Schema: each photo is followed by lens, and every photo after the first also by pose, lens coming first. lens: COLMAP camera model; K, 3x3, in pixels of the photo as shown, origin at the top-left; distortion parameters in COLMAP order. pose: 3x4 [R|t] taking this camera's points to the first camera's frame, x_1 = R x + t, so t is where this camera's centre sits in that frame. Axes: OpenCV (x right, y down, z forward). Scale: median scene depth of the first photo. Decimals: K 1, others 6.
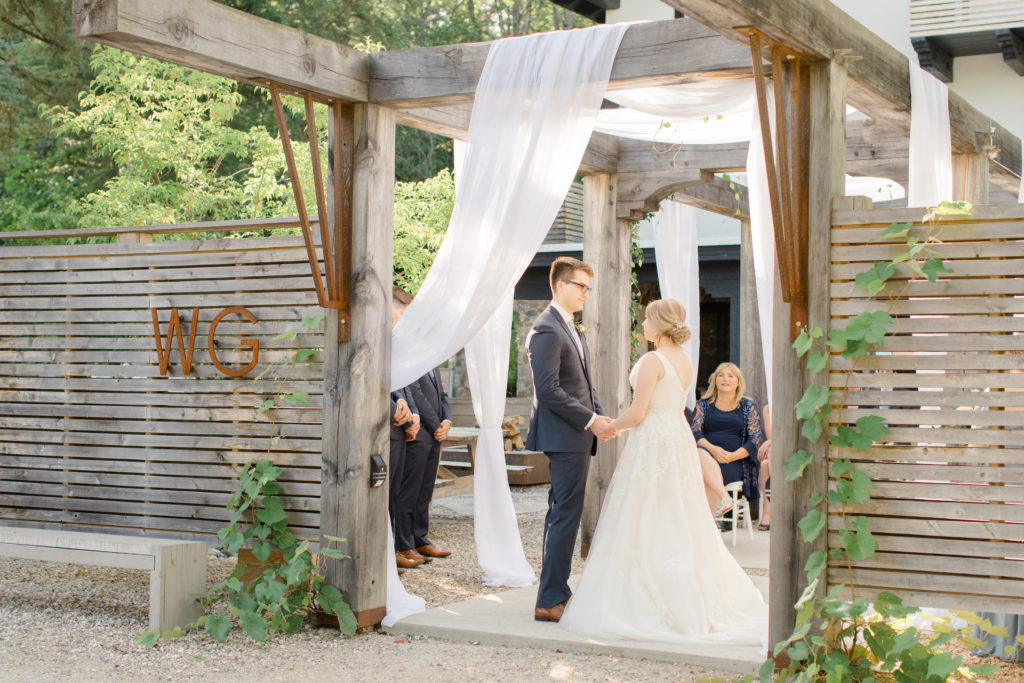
lens RADIAL K [[1543.2, 0, 507.8], [0, 1543.2, 331.3], [0, 0, 1]] dist [0.025504, 0.011972]
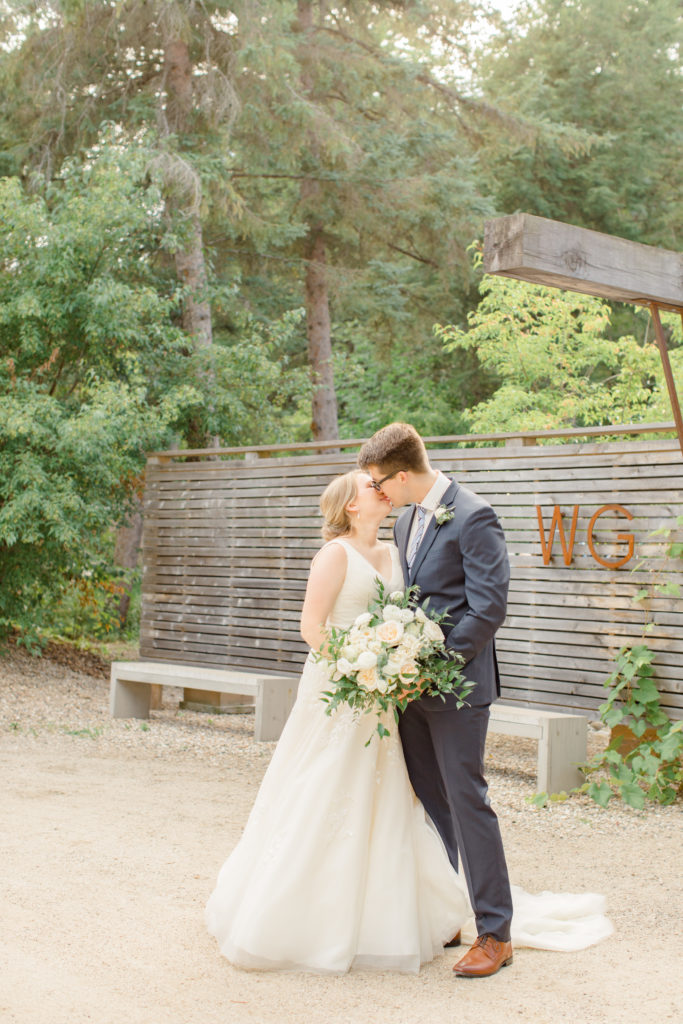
lens RADIAL K [[1461.8, 0, 341.5], [0, 1461.8, 512.0], [0, 0, 1]] dist [0.022546, 0.008419]
pose [[0.945652, 0.006137, -0.325124, -0.020375], [-0.007248, 0.999971, -0.002205, -0.006984], [0.325101, 0.004441, 0.945669, -0.051584]]
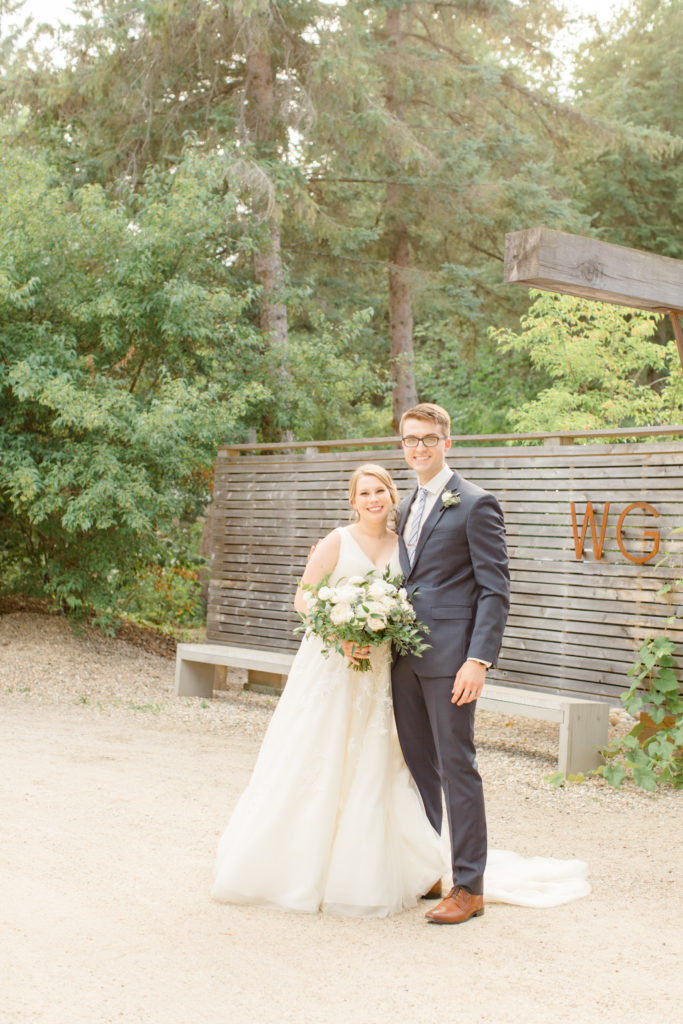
lens RADIAL K [[1461.8, 0, 341.5], [0, 1461.8, 512.0], [0, 0, 1]] dist [0.022546, 0.008419]
pose [[0.918512, 0.025060, -0.394598, 0.051168], [-0.026371, 0.999650, 0.002101, -0.005196], [0.394513, 0.008476, 0.918851, -0.095443]]
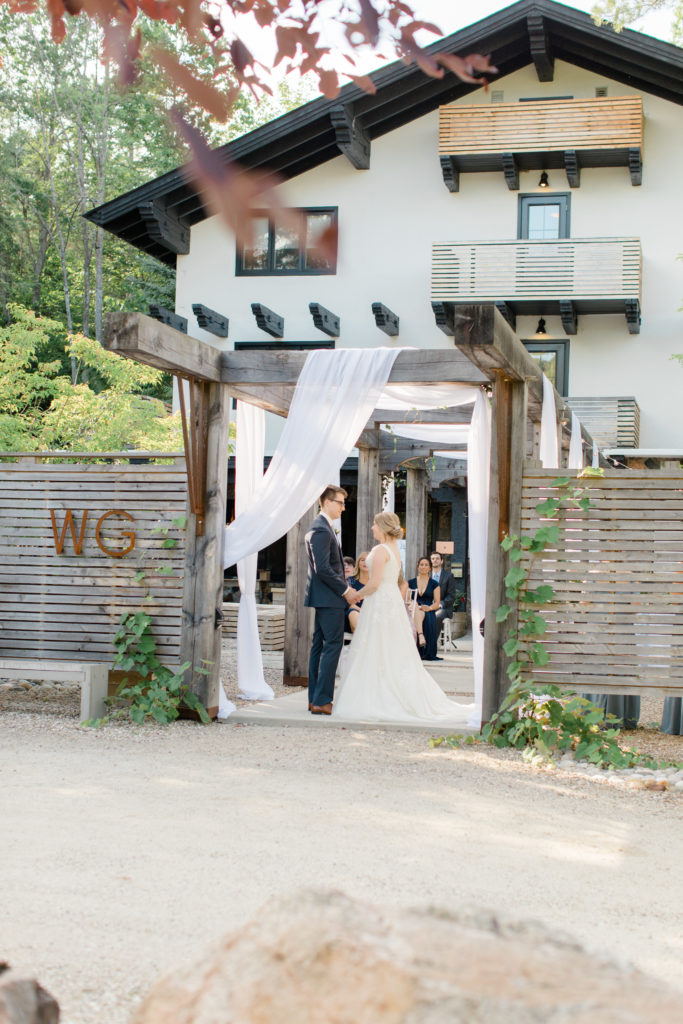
lens RADIAL K [[1502.0, 0, 336.1], [0, 1502.0, 515.0], [0, 0, 1]] dist [0.024389, 0.023771]
pose [[0.963279, 0.024585, 0.267375, -0.370120], [-0.024567, 0.999692, -0.003416, -0.011498], [-0.267376, -0.003278, 0.963587, -0.480465]]
